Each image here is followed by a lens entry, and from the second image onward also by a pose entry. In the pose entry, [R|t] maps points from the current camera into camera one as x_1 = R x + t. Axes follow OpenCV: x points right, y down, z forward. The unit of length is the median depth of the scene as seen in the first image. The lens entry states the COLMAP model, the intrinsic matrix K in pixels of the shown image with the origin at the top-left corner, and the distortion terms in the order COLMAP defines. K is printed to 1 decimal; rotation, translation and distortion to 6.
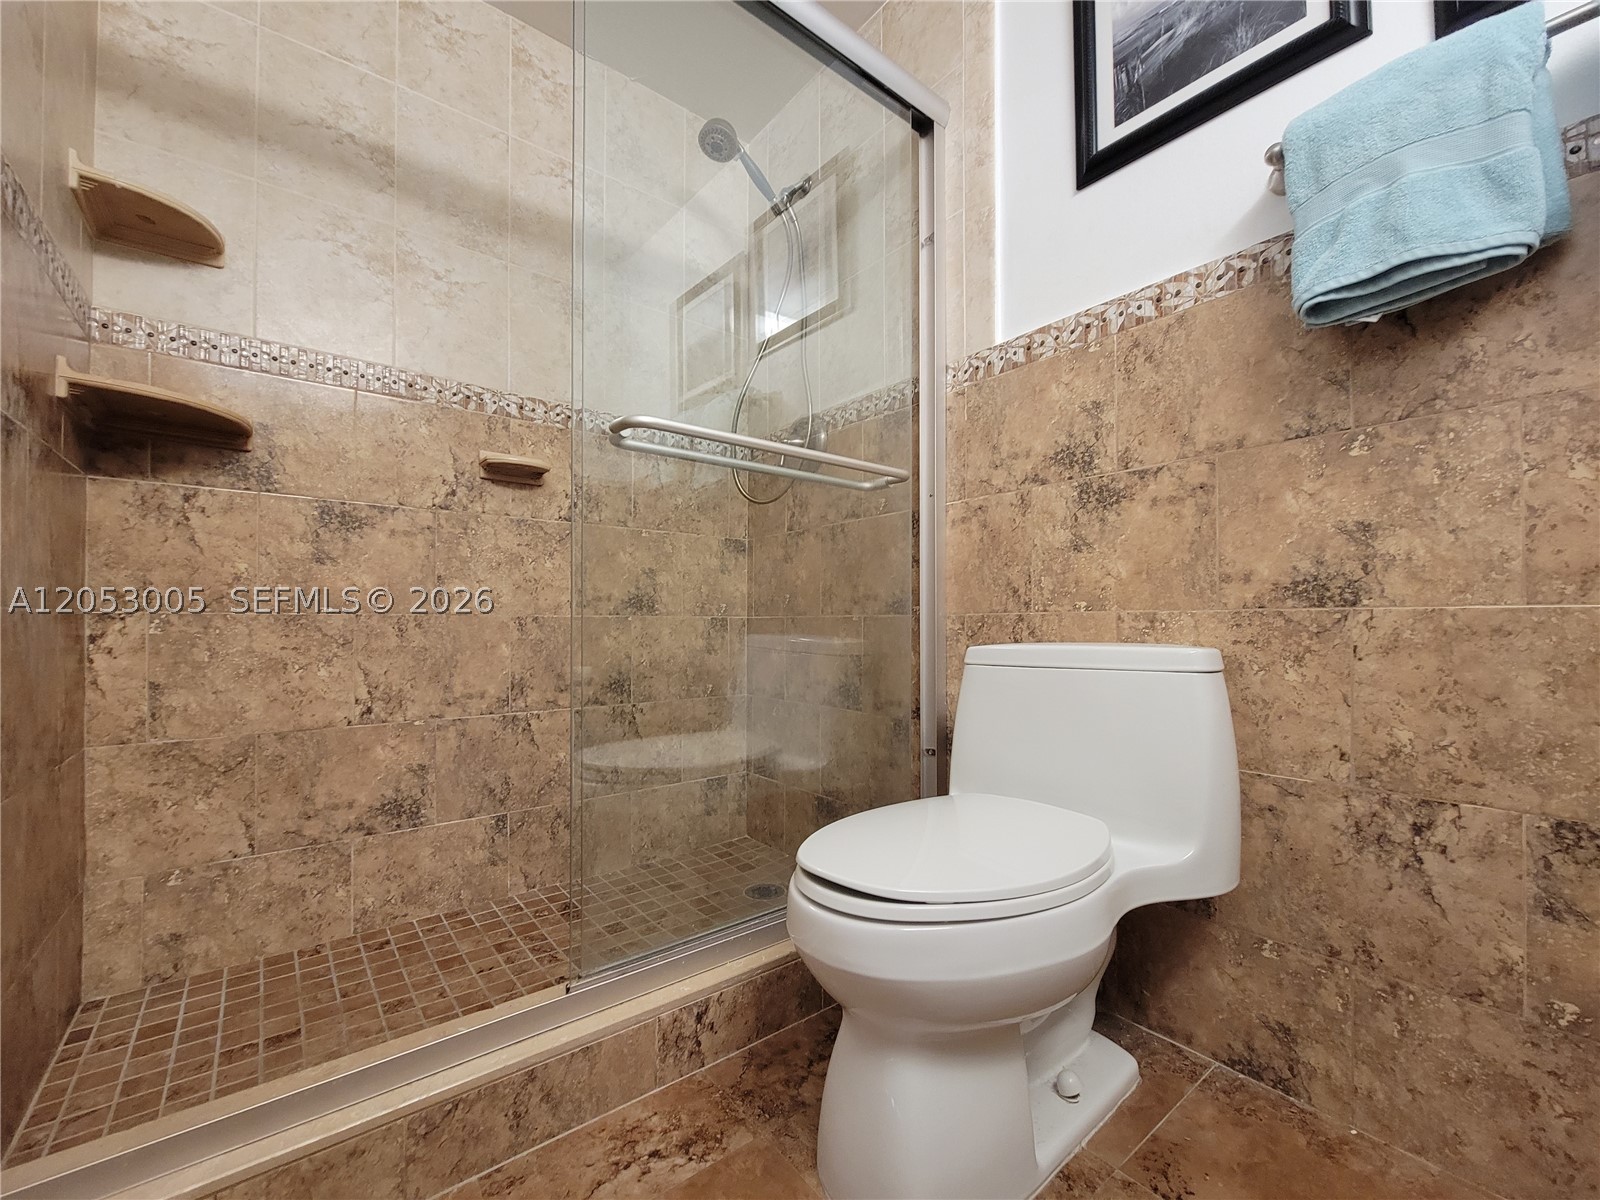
lens RADIAL K [[655.6, 0, 789.7], [0, 655.6, 609.9], [0, 0, 1]] dist [-0.003314, -0.000158]
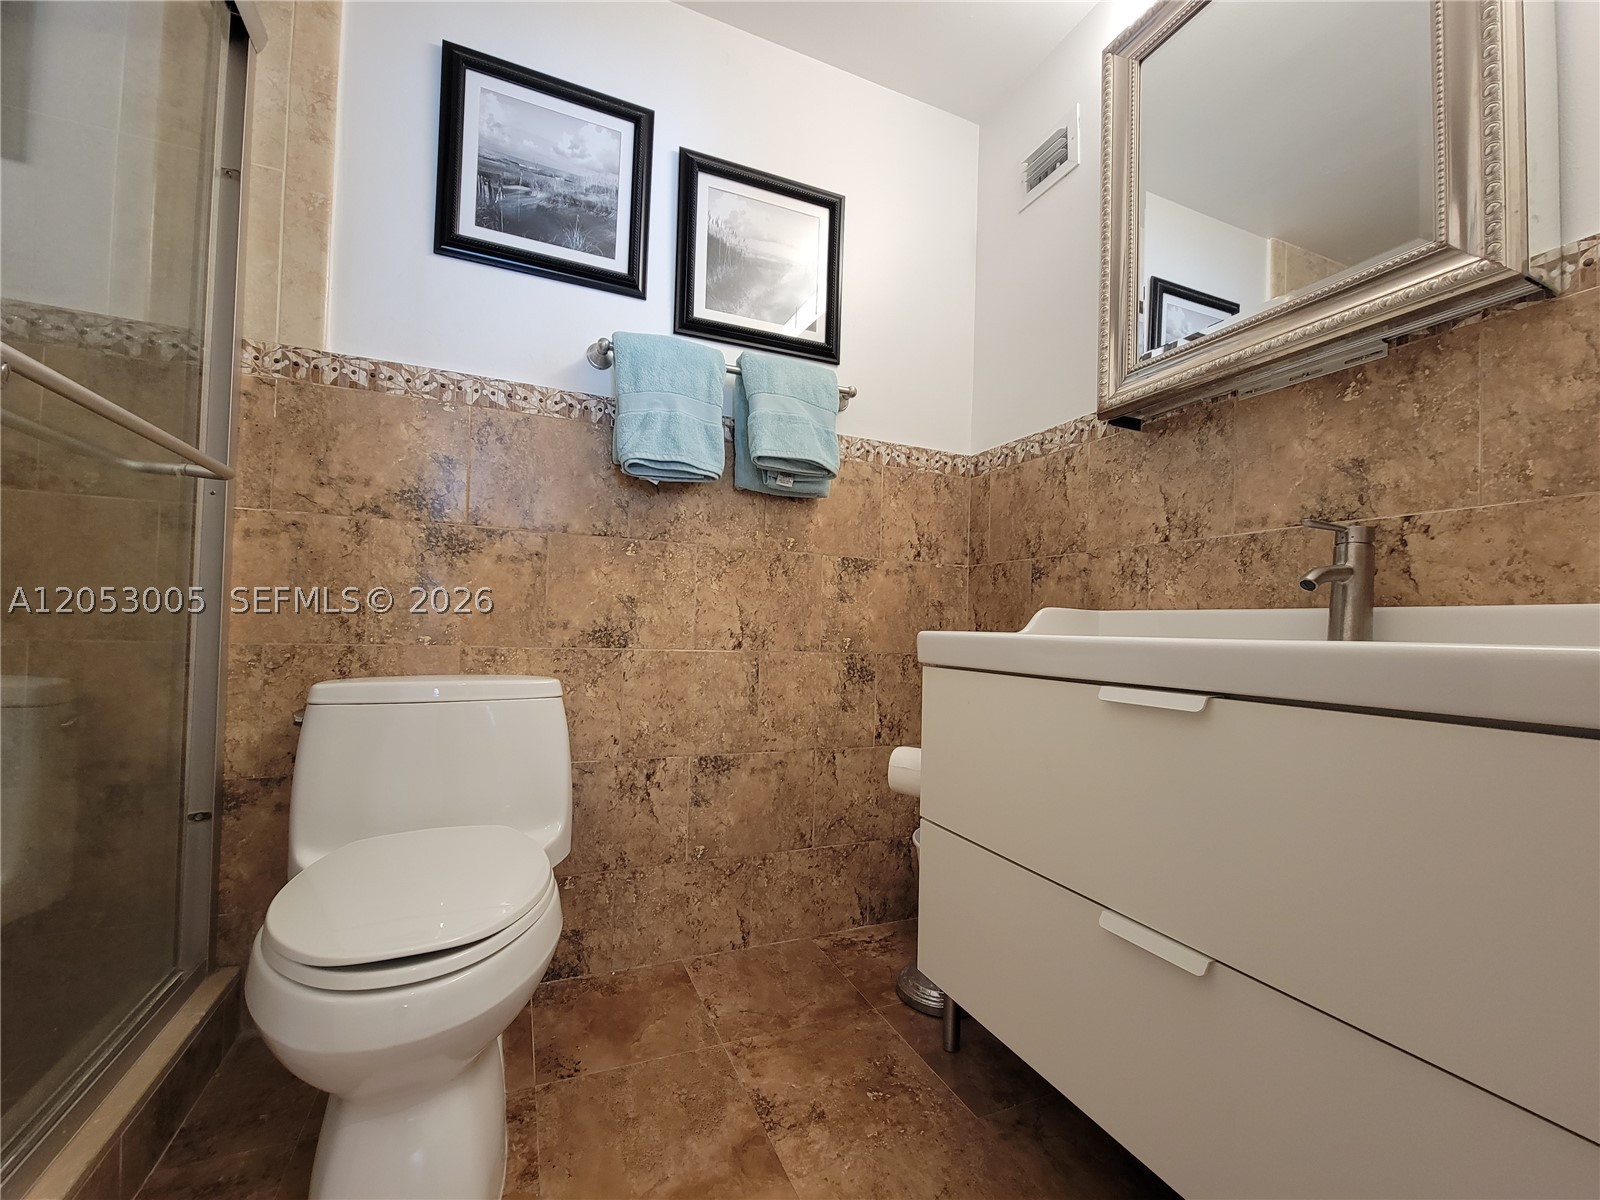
lens RADIAL K [[655.6, 0, 787.0], [0, 655.6, 607.0], [0, 0, 1]] dist [-0.003314, -0.000158]
pose [[0.258046, 0.039793, 0.965313, -0.531857], [-0.049672, 0.998376, -0.027878, -0.071281], [-0.964855, -0.040755, 0.259604, 0.167093]]
